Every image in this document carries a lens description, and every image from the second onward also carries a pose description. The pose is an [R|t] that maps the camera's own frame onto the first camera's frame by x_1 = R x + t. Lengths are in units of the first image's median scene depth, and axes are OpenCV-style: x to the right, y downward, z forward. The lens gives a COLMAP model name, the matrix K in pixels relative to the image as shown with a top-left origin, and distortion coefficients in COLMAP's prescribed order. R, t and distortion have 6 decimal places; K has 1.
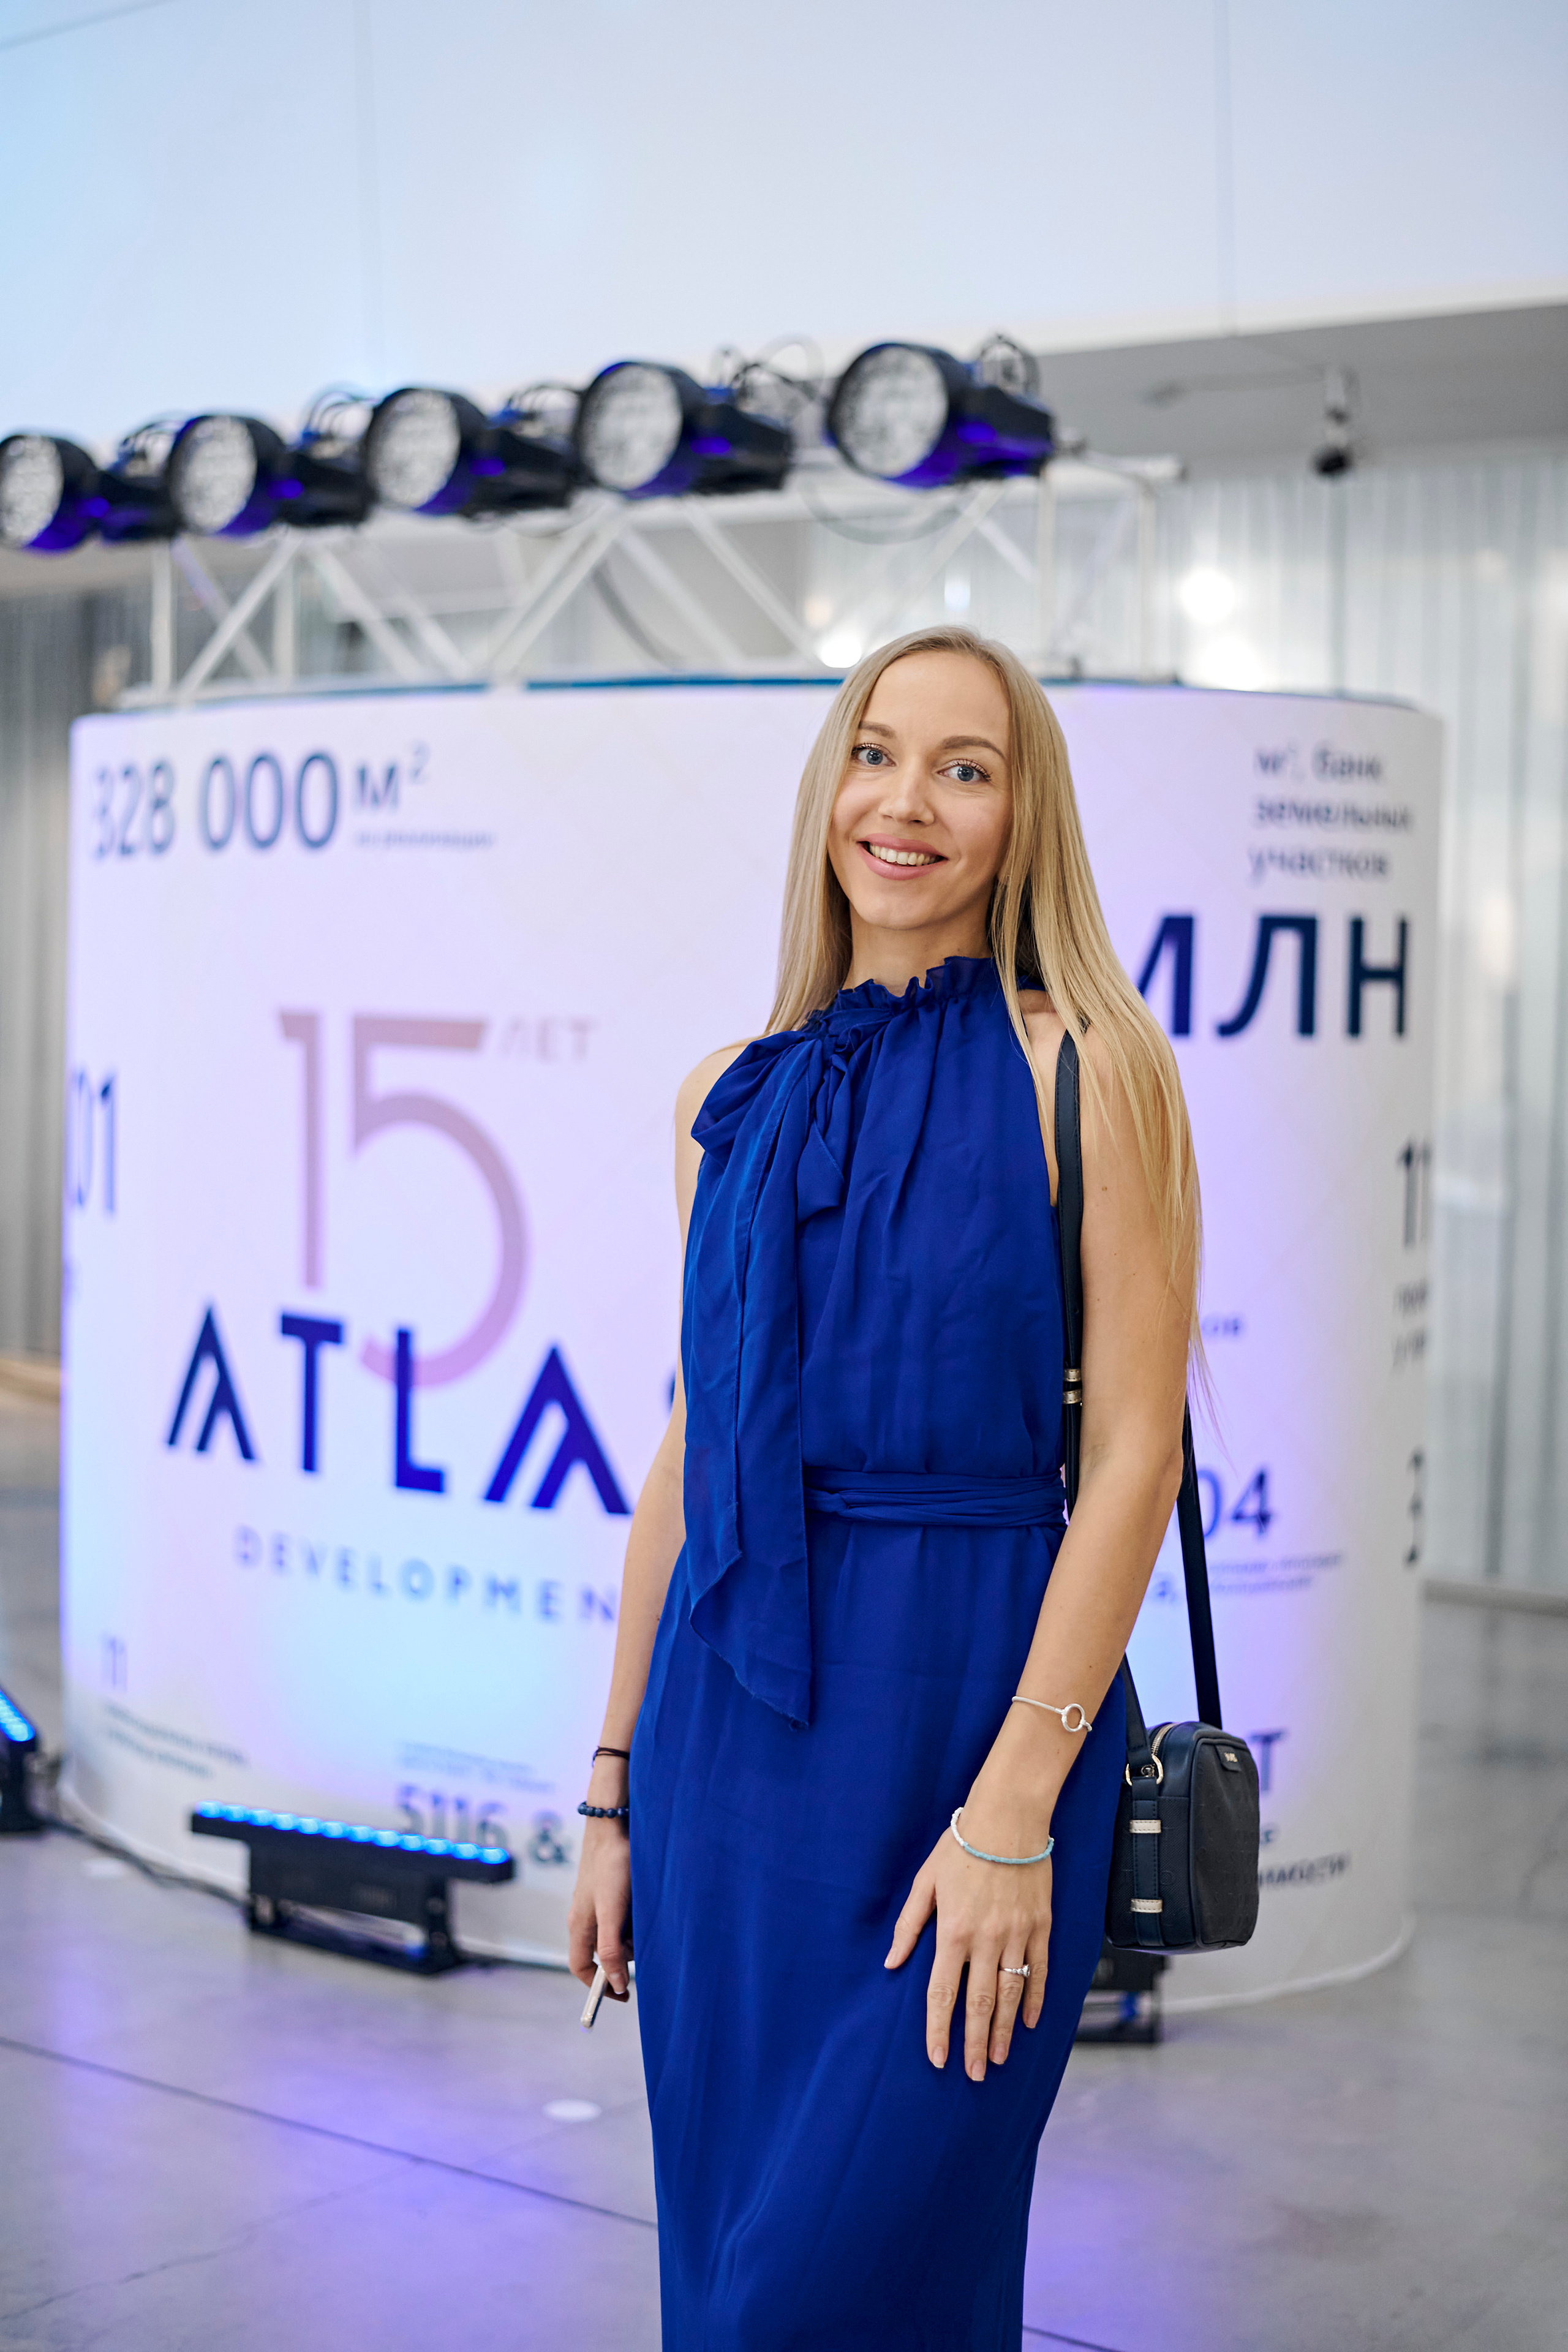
lens RADIAL K [[3902.2, 0, 688.8], [0, 3902.2, 1251.1], [0, 0, 1]] dist [-0.080702, 0.000000]
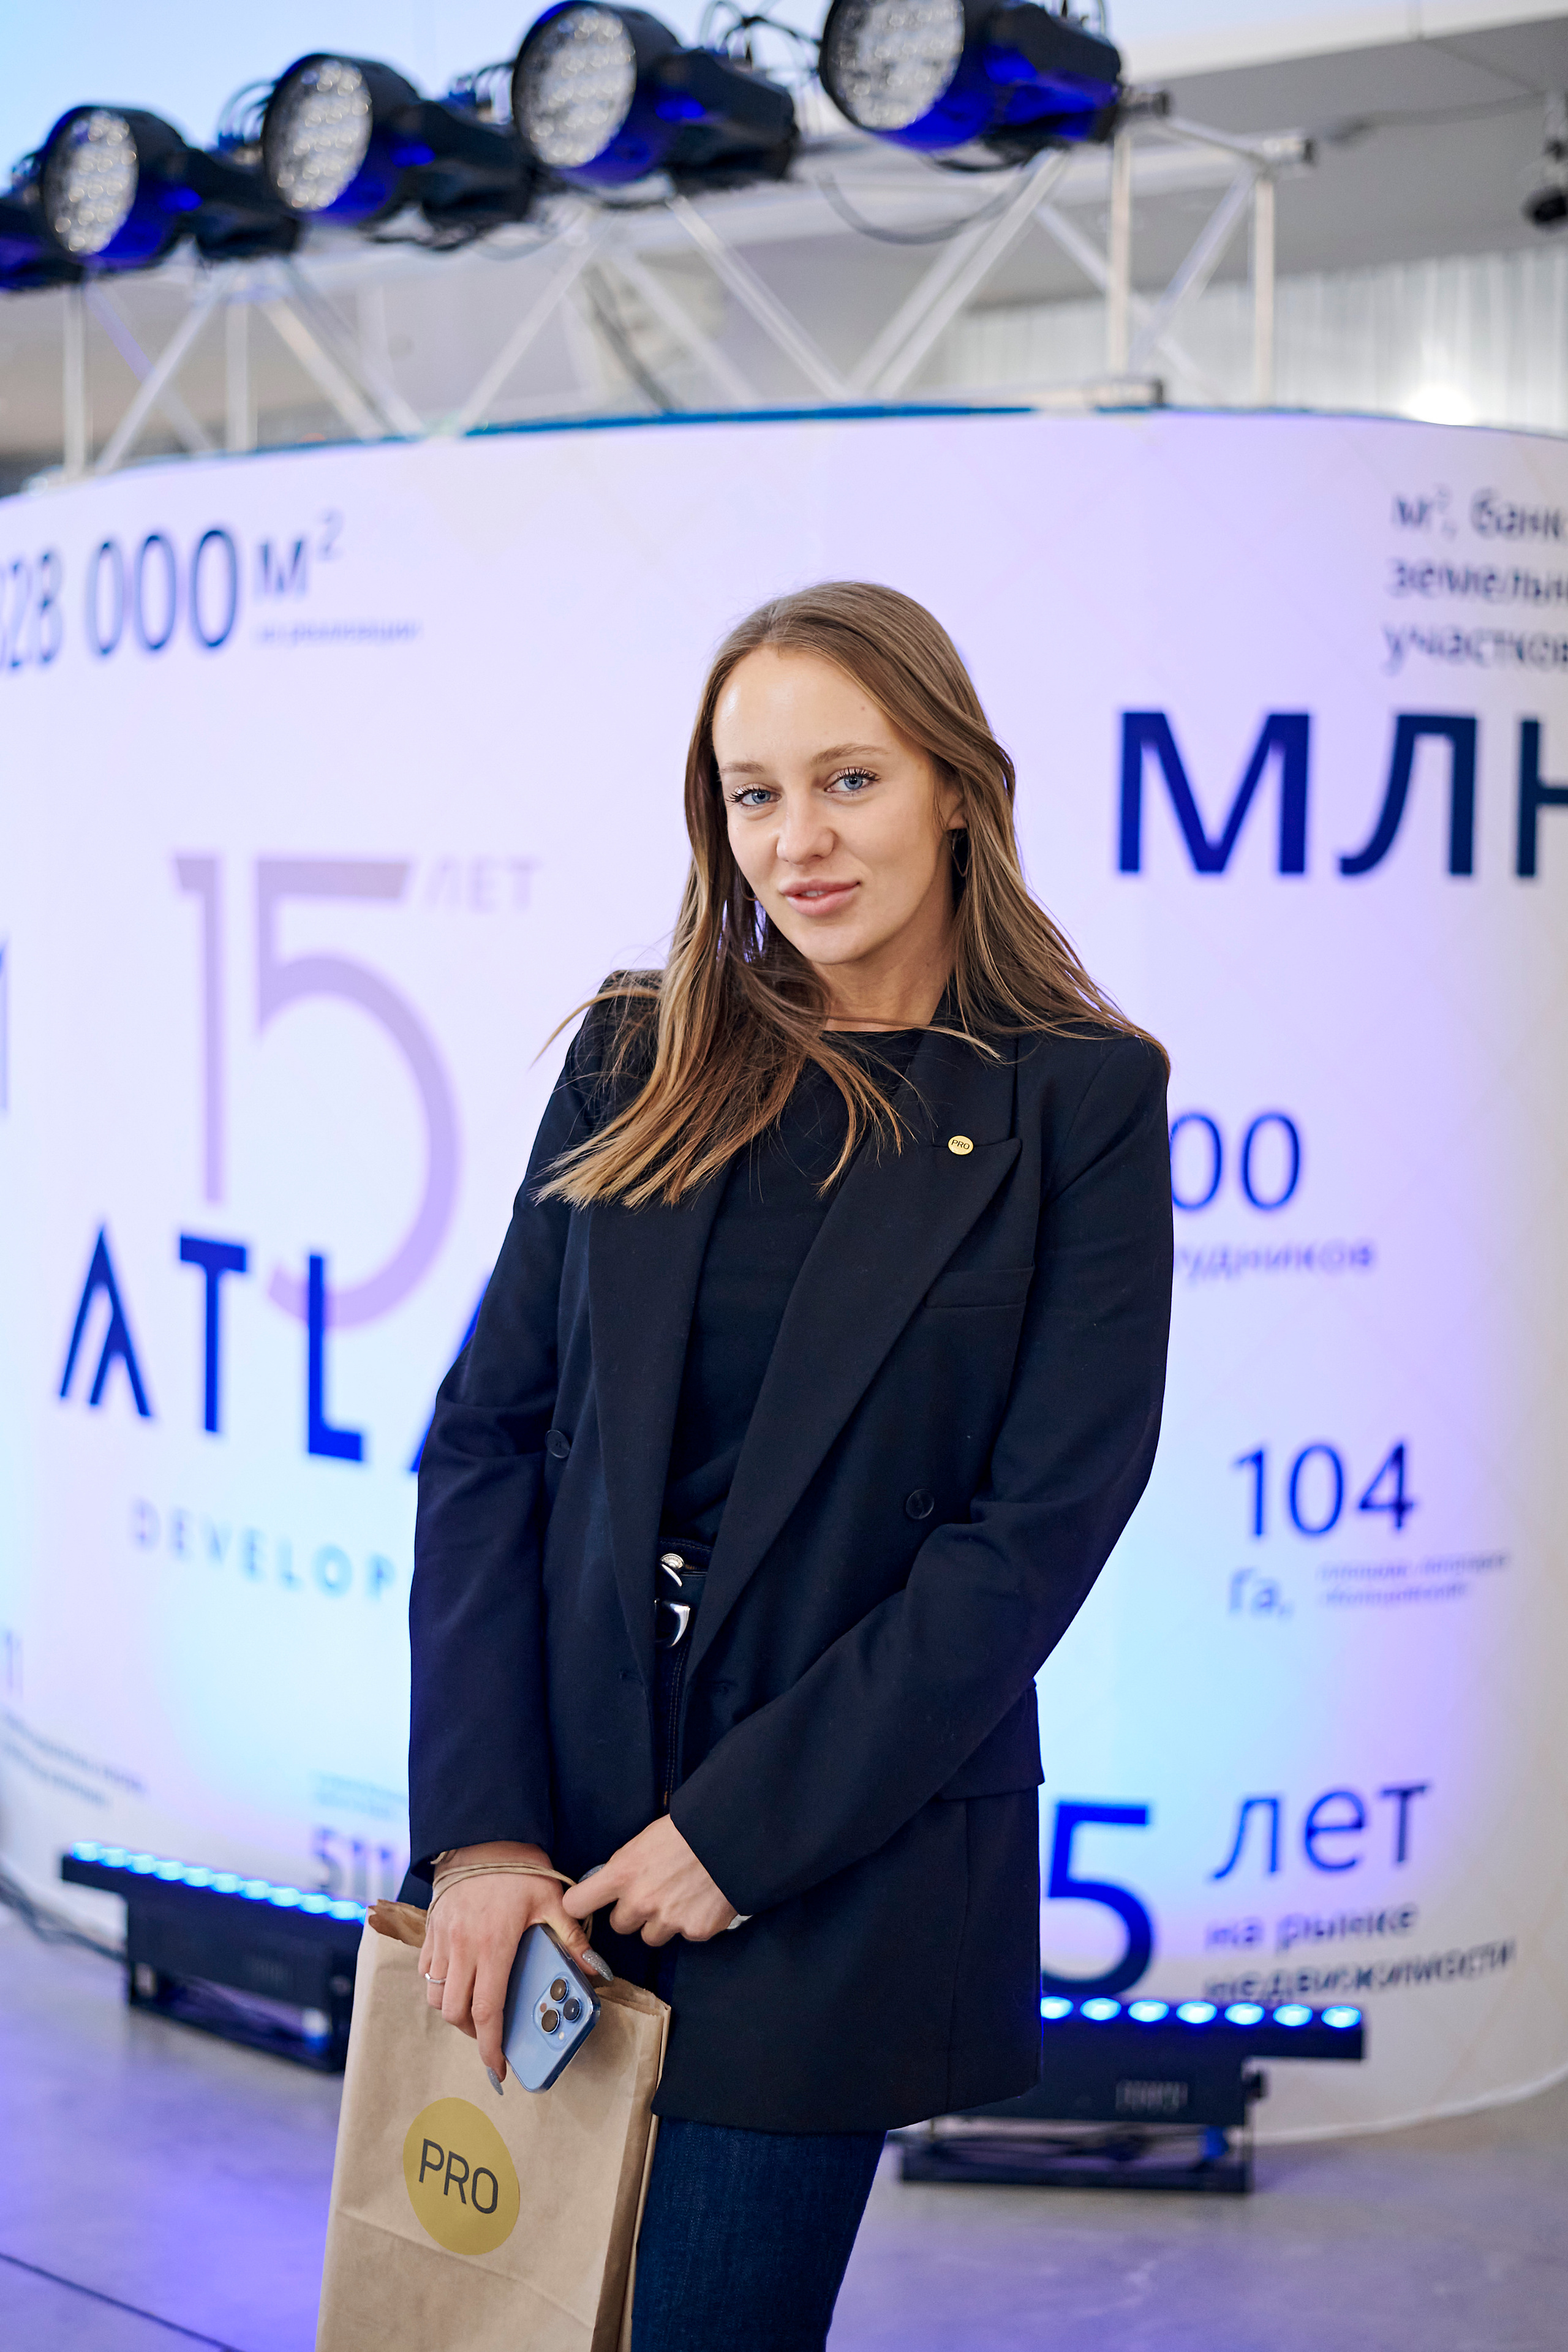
lens RADIAL K [[3902.2, 0, 689.3], [0, 3902.2, 1278.3], [0, 0, 1]] dist [-0.080702, 0.000000]
pose [[0.996656, 0.005883, -0.081498, 0.067301], [-0.004010, 0.999725, 0.023126, 0.006249], [0.081612, -0.022722, 0.996405, 0.217929]]
